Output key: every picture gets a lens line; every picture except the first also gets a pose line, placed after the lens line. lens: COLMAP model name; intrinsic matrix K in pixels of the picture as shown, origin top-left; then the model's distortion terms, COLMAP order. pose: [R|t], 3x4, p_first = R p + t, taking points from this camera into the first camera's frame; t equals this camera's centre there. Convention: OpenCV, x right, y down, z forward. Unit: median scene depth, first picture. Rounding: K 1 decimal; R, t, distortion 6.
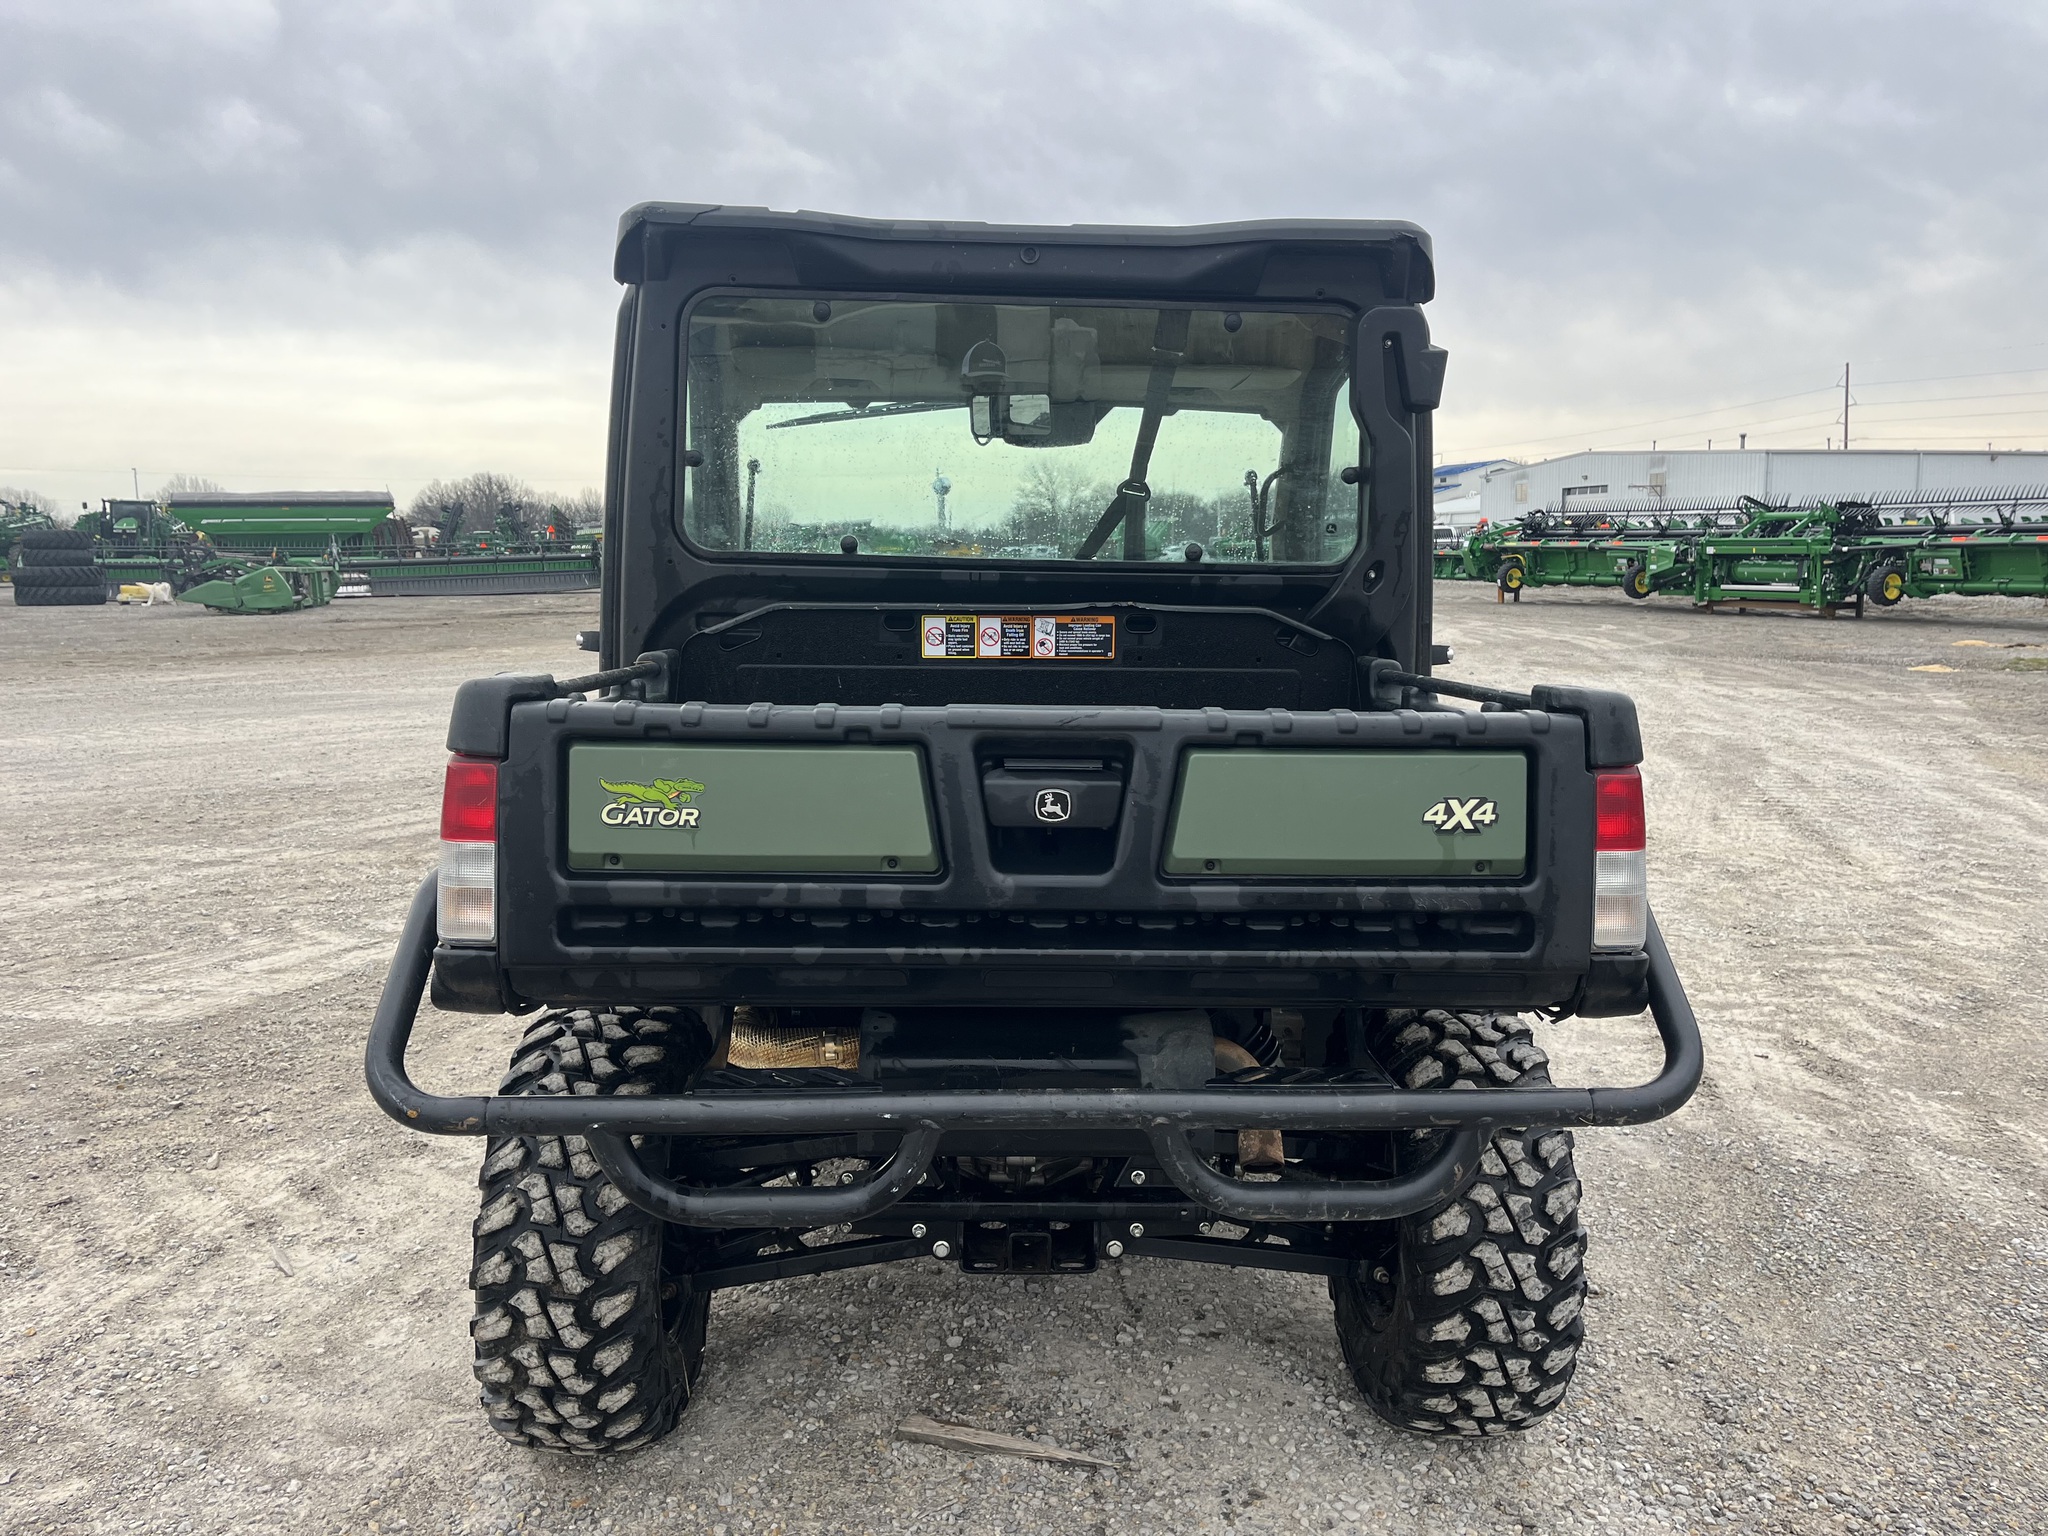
lens RADIAL K [[1548.2, 0, 1015.8], [0, 1548.2, 765.2], [0, 0, 1]] dist [0.042827, -0.048085]
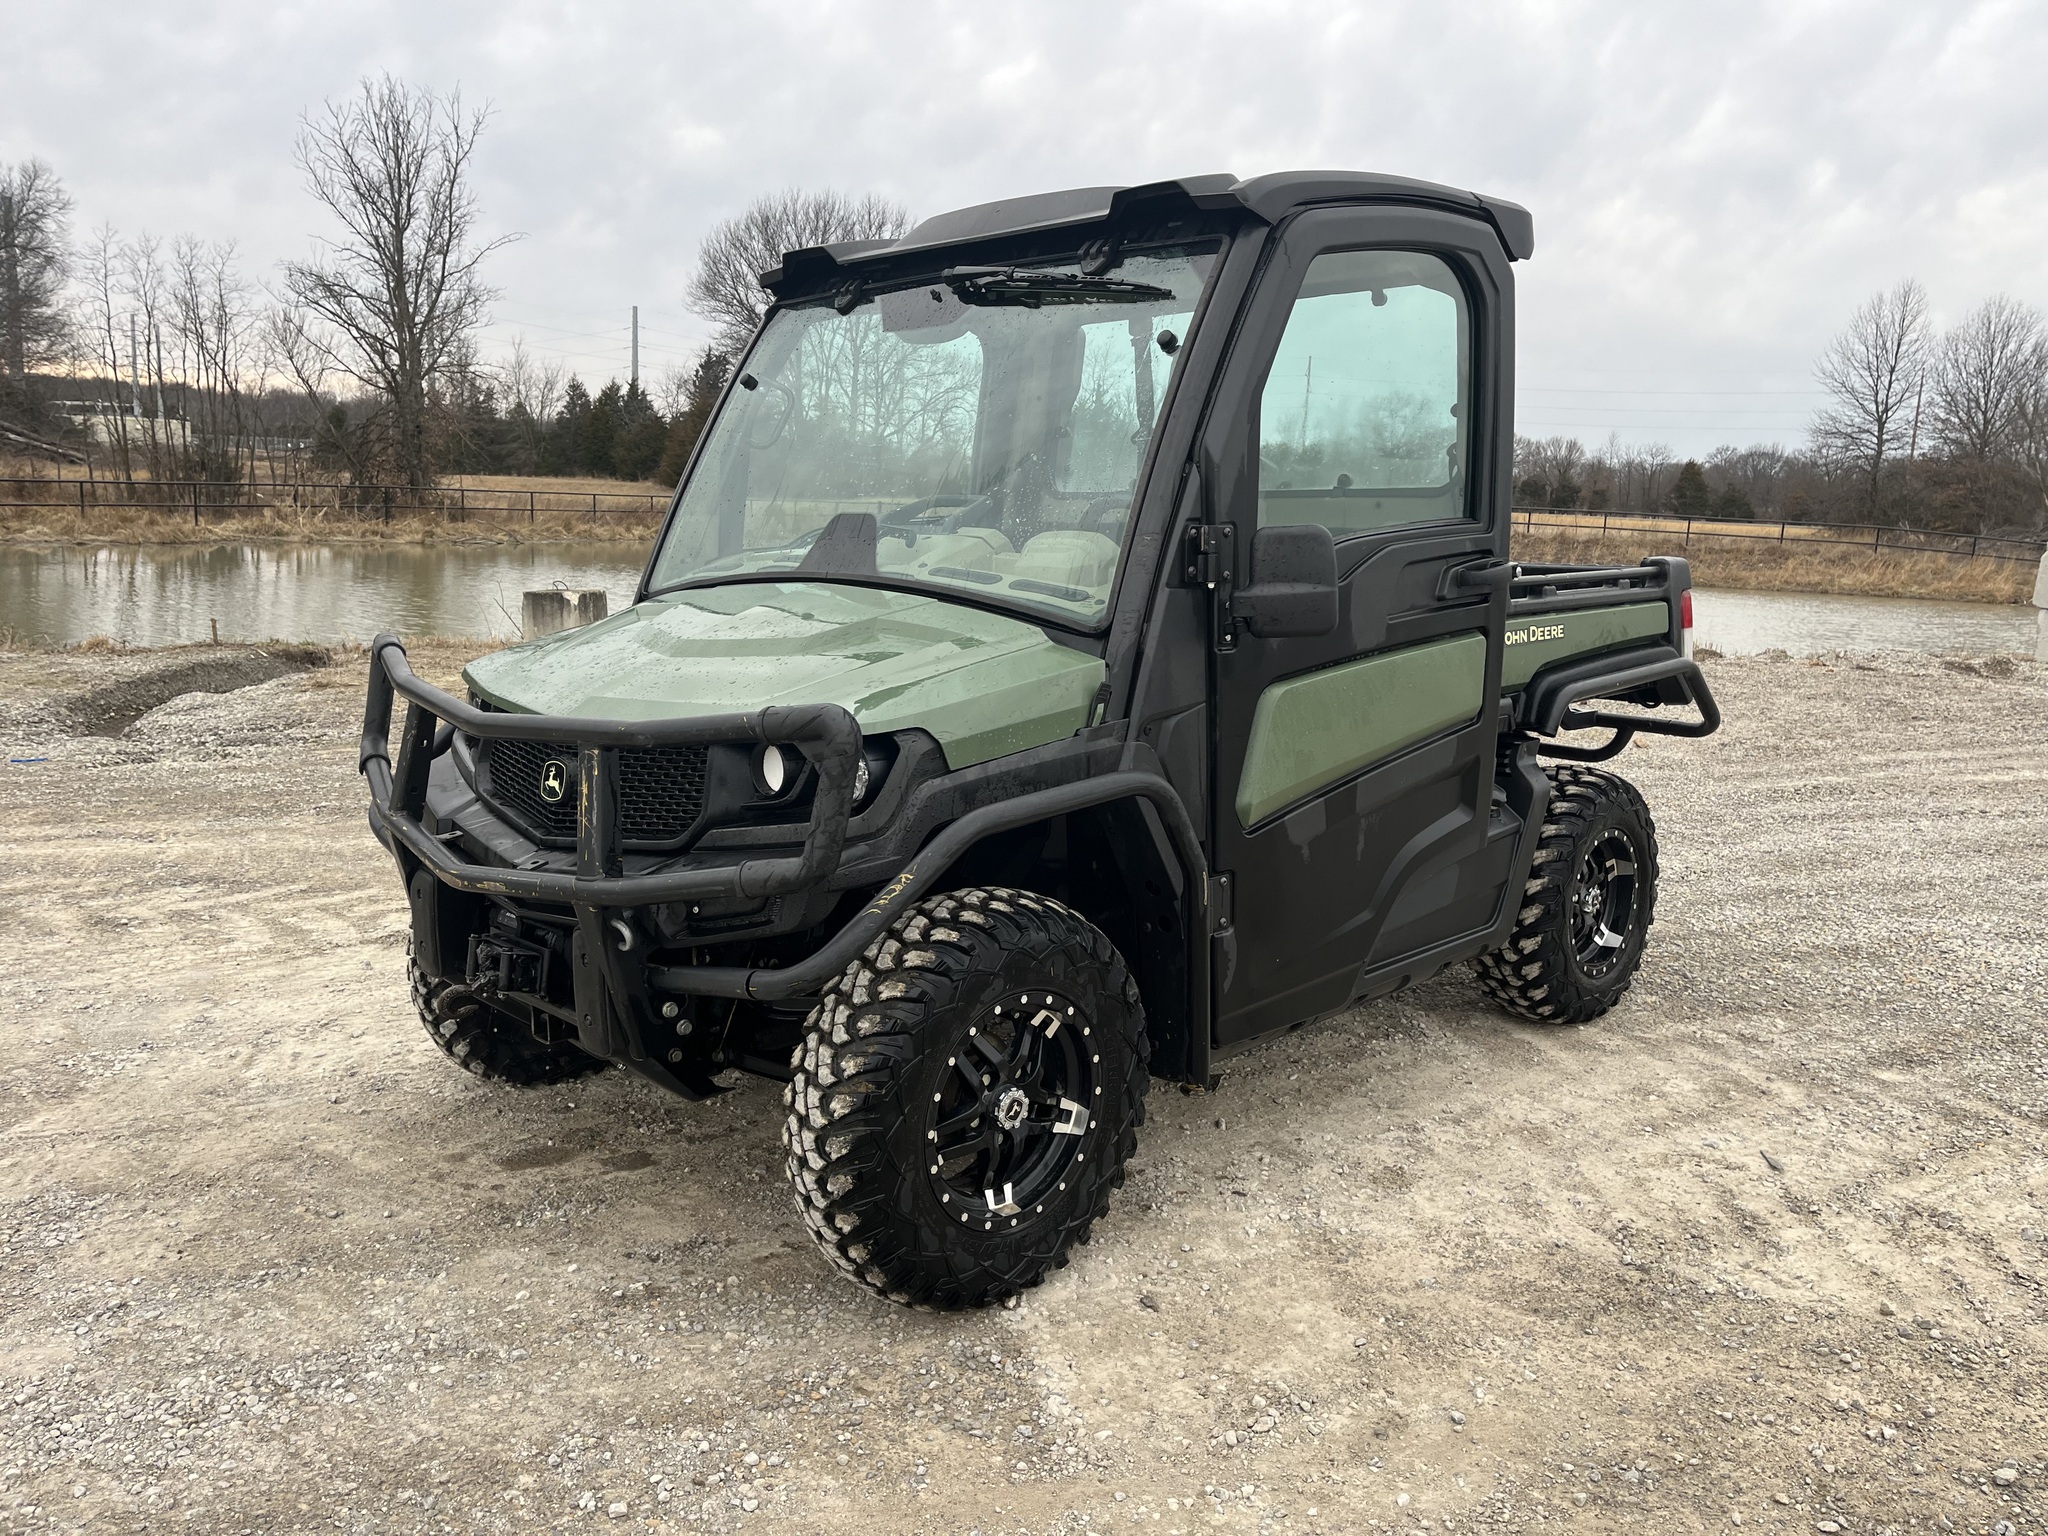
lens RADIAL K [[1548.2, 0, 1038.2], [0, 1548.2, 768.9], [0, 0, 1]] dist [0.042827, -0.048085]
pose [[-0.685559, -0.140113, 0.714407, -0.801656], [0.064499, 0.965757, 0.251304, -0.229669], [-0.725154, 0.218362, -0.653046, 1.888403]]
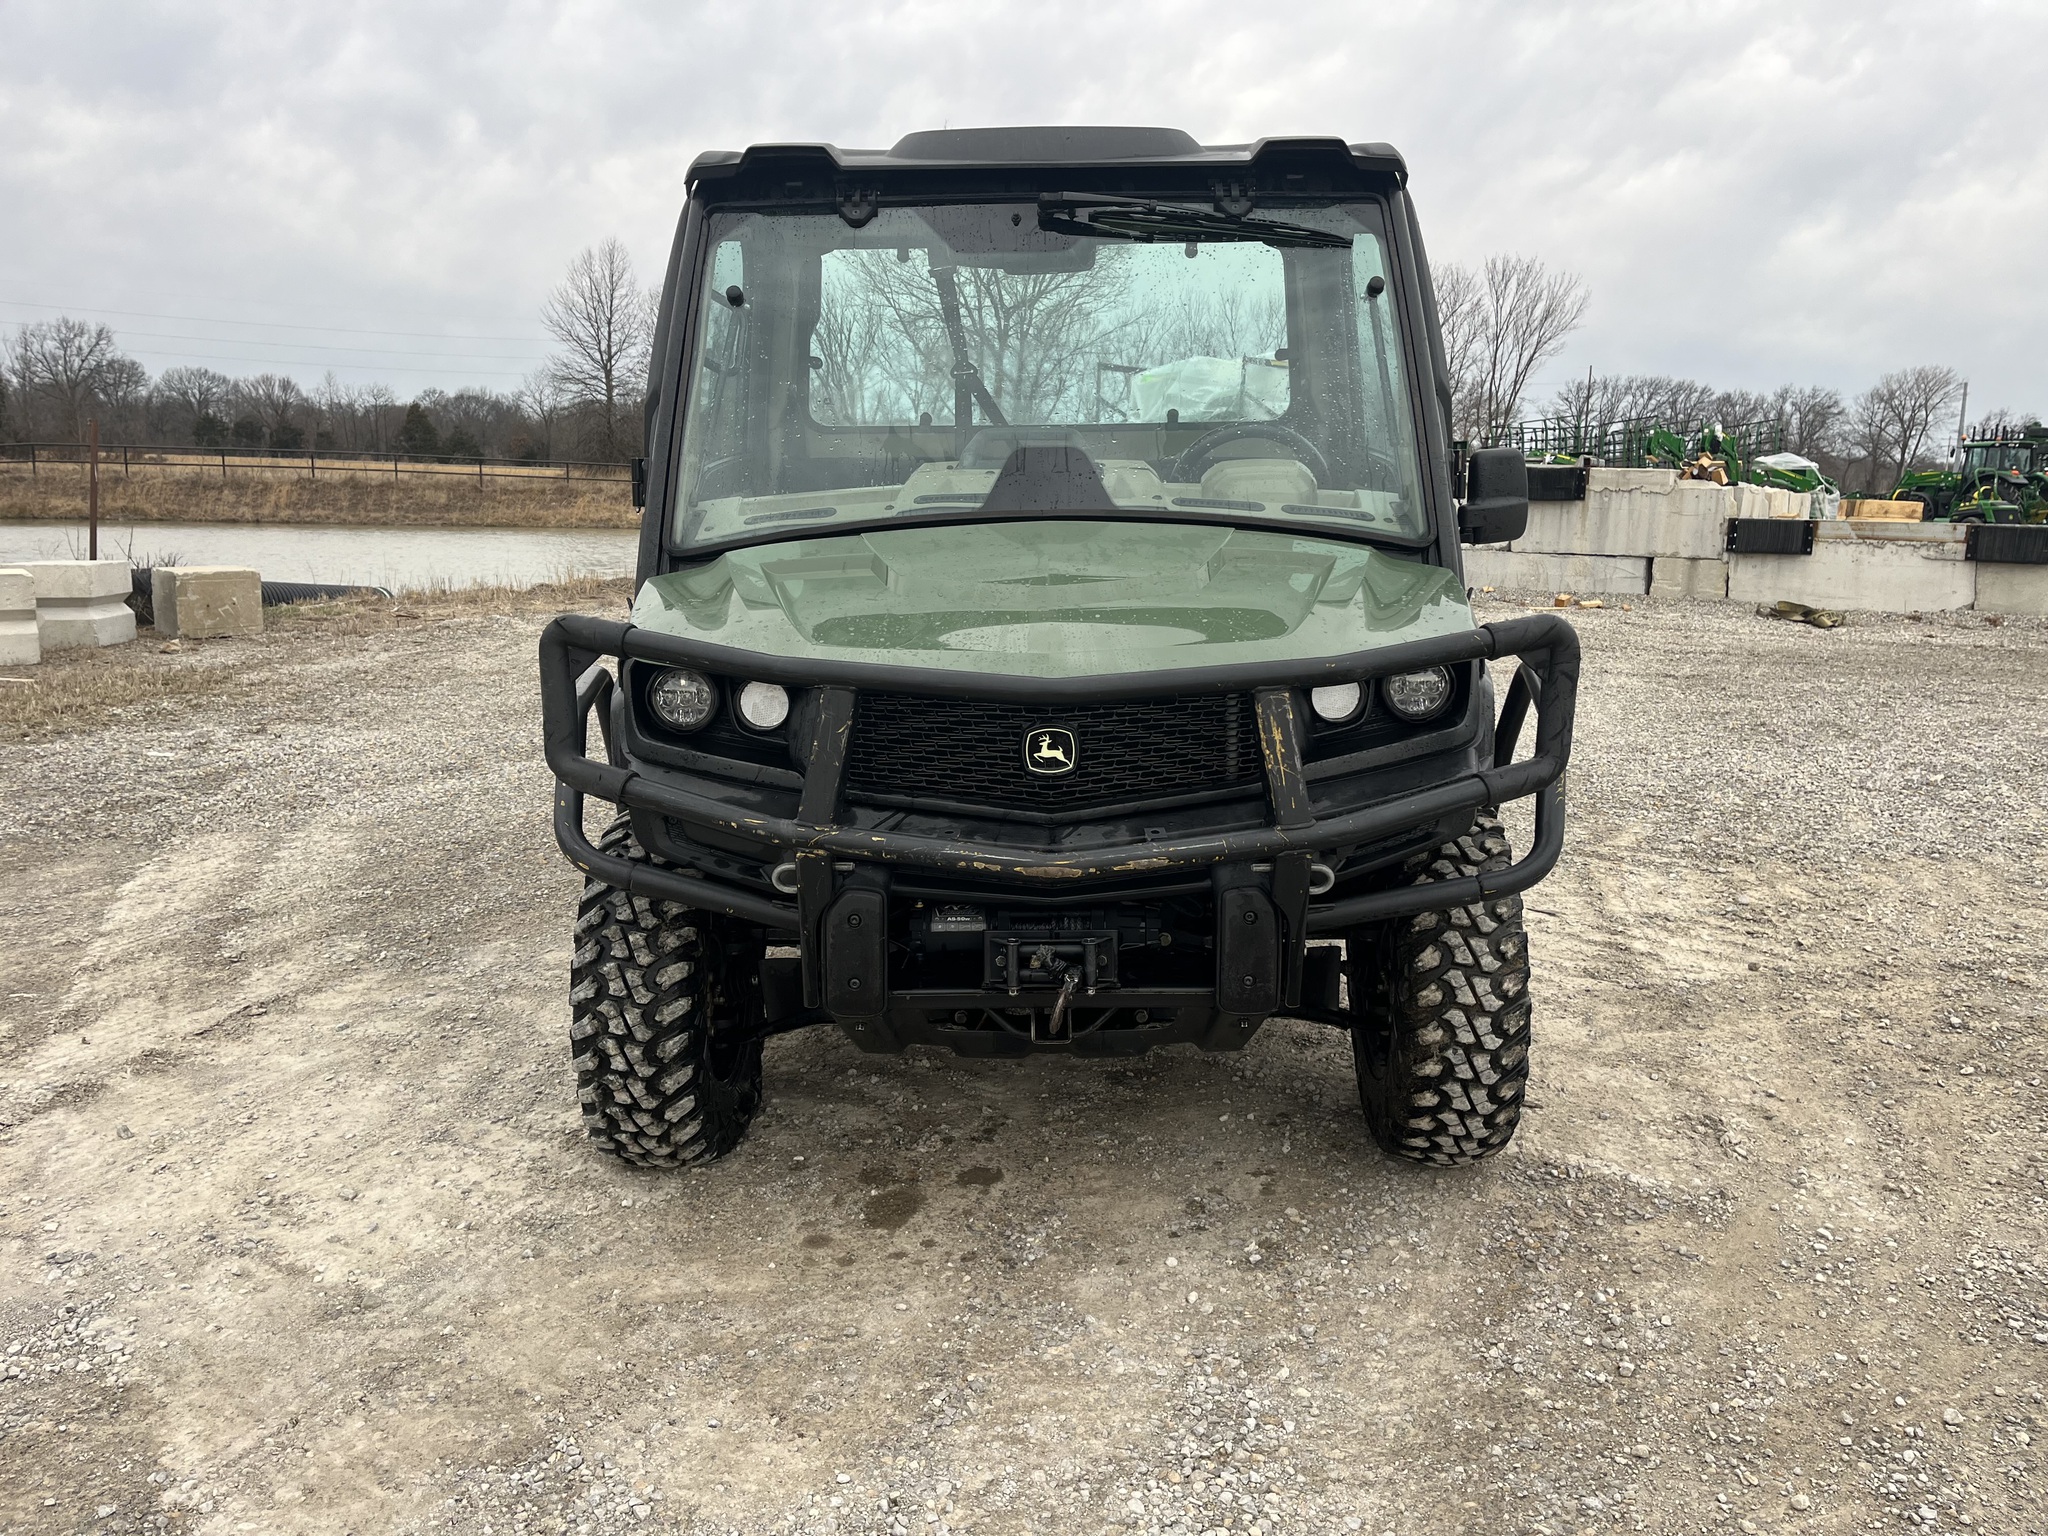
lens RADIAL K [[1564.1, 0, 1030.3], [0, 1564.1, 774.4], [0, 0, 1]] dist [0.008295, -0.027688]
pose [[-0.999330, -0.018524, 0.031563, -0.023233], [-0.007807, 0.950493, 0.310647, -0.250775], [-0.035754, 0.310192, -0.950001, 2.250832]]
